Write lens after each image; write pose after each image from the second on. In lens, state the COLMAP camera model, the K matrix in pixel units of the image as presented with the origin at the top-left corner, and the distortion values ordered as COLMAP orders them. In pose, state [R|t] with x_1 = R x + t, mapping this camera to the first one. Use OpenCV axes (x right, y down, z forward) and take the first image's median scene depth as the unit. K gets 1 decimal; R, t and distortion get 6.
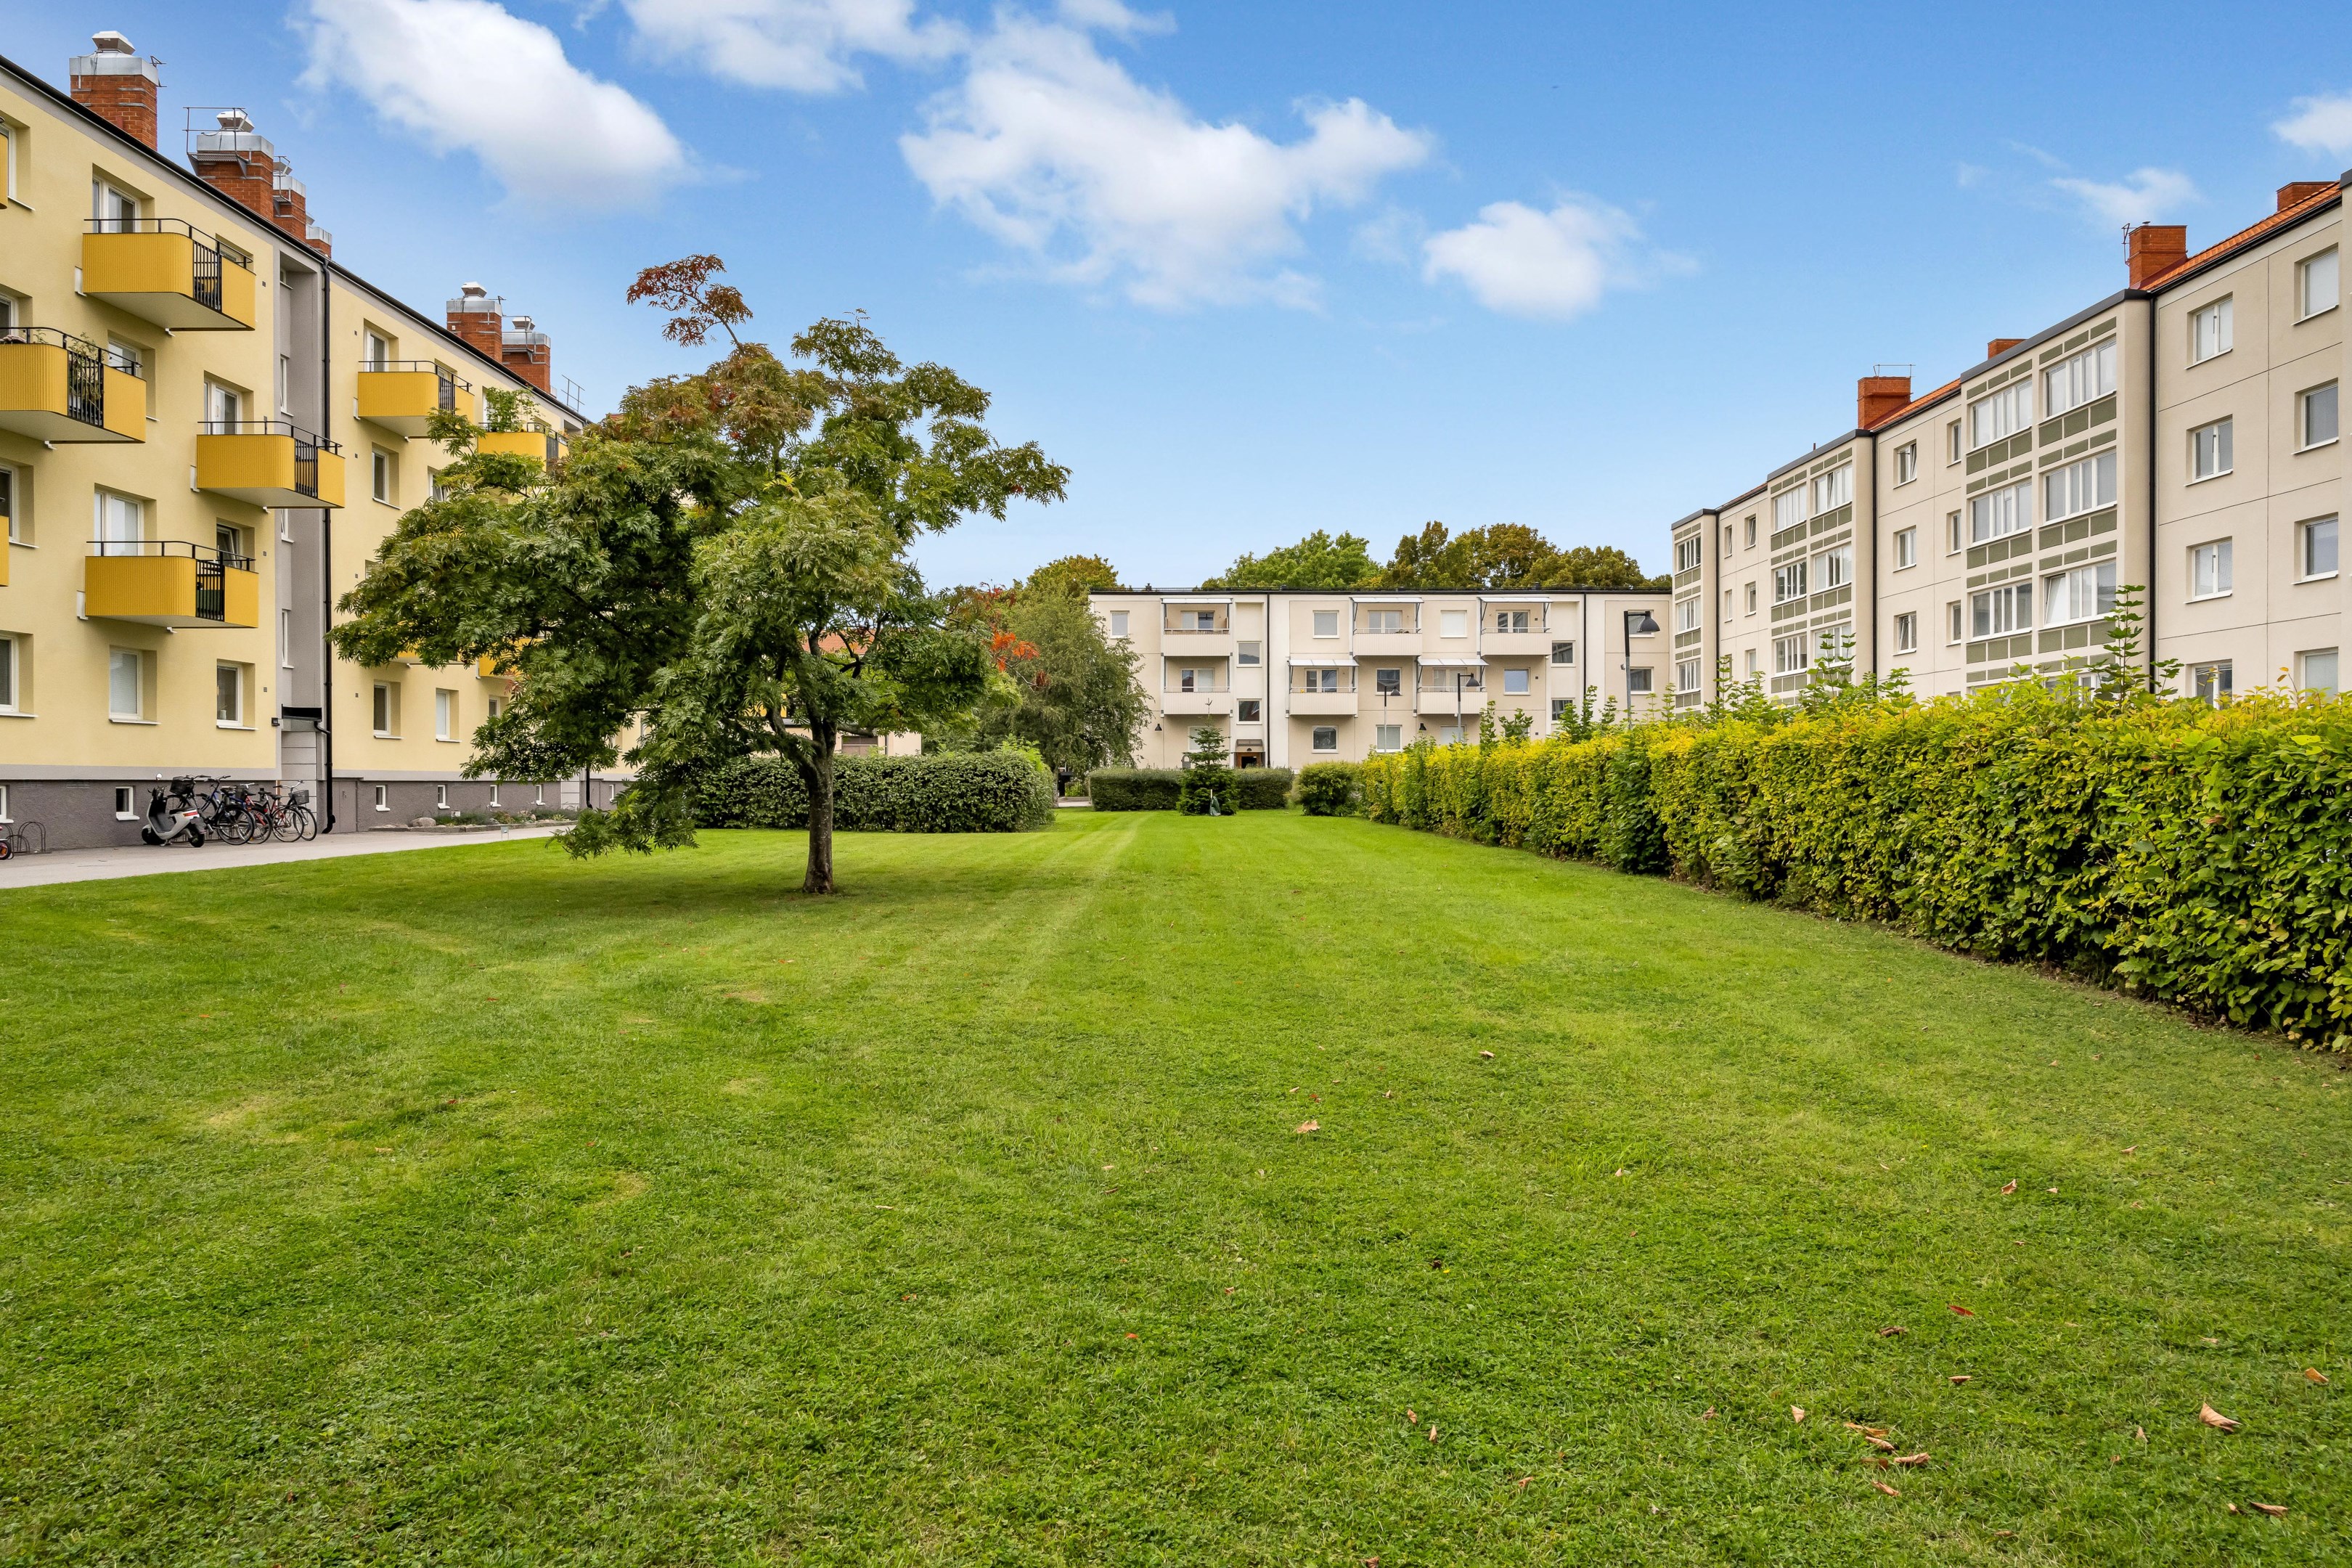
lens RADIAL K [[1586.0, 0, 1161.6], [0, 1586.0, 801.2], [0, 0, 1]] dist [-0.002766, 0.003666]
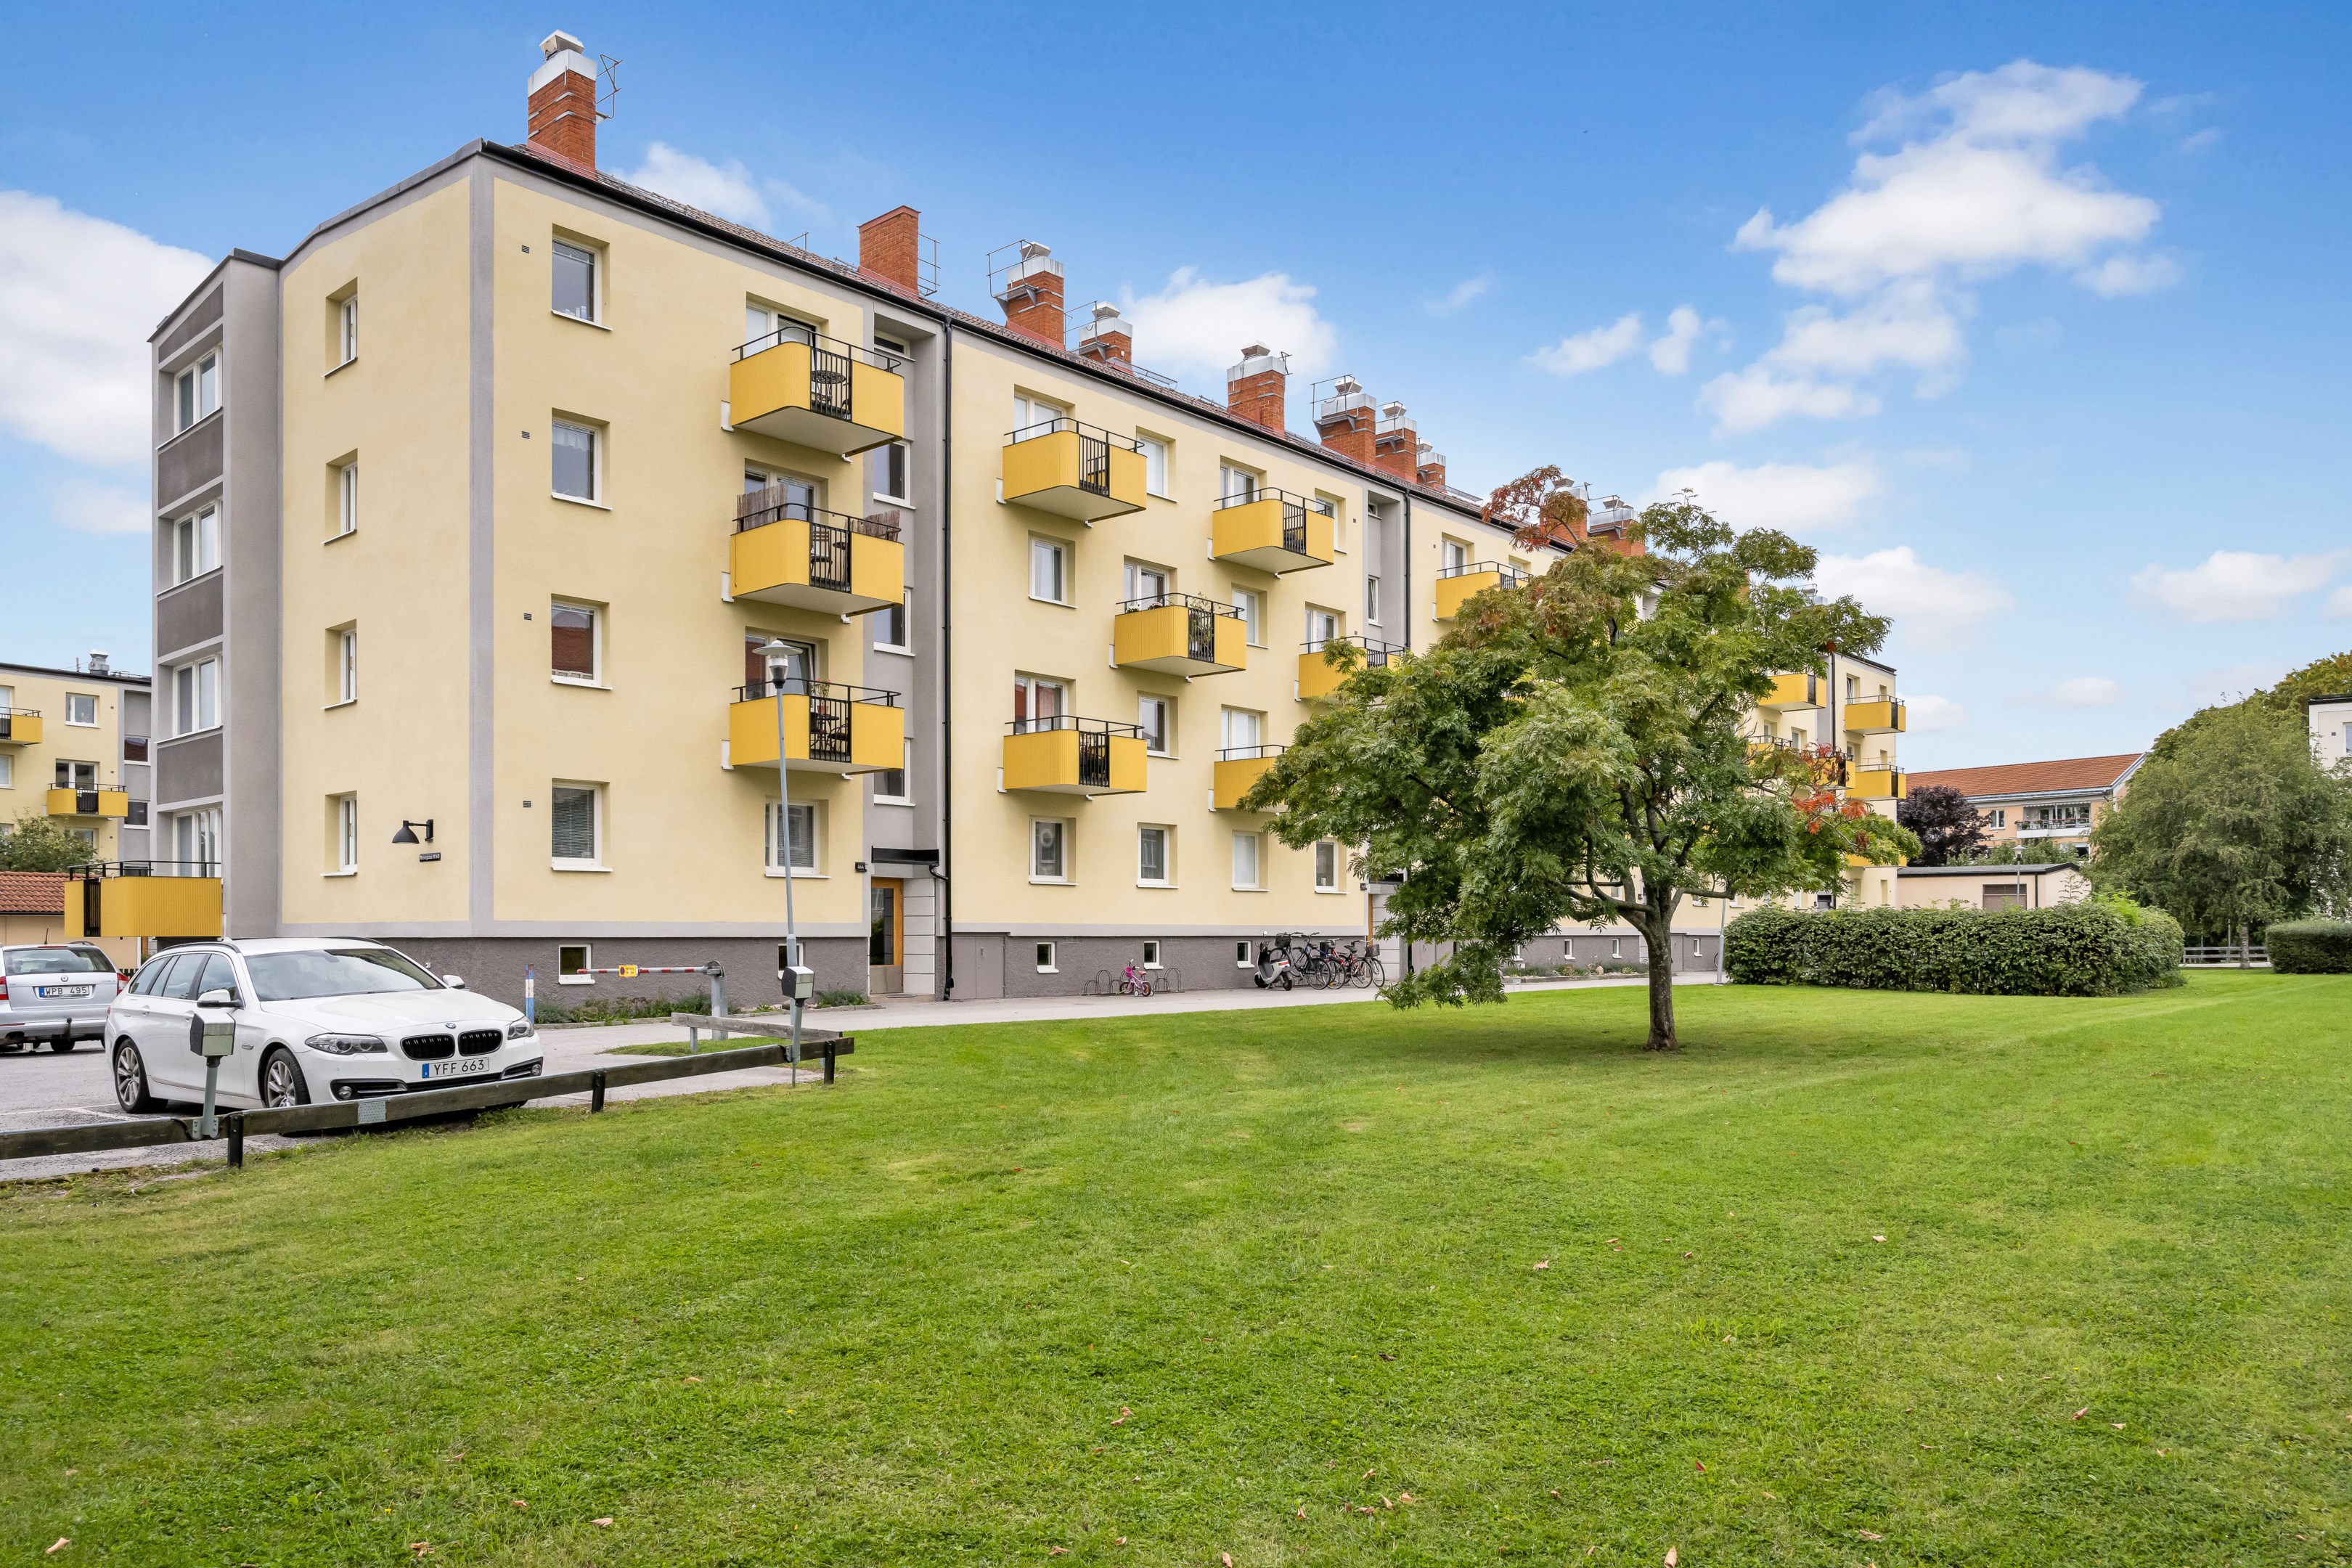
lens RADIAL K [[1627.6, 0, 1173.3], [0, 1627.6, 948.4], [0, 0, 1]] dist [-0.005296, 0.000545]
pose [[0.752234, 0.007997, -0.658848, 0.158150], [-0.009222, 0.999956, 0.001608, -0.005037], [0.658832, 0.004866, 0.752275, -0.012298]]
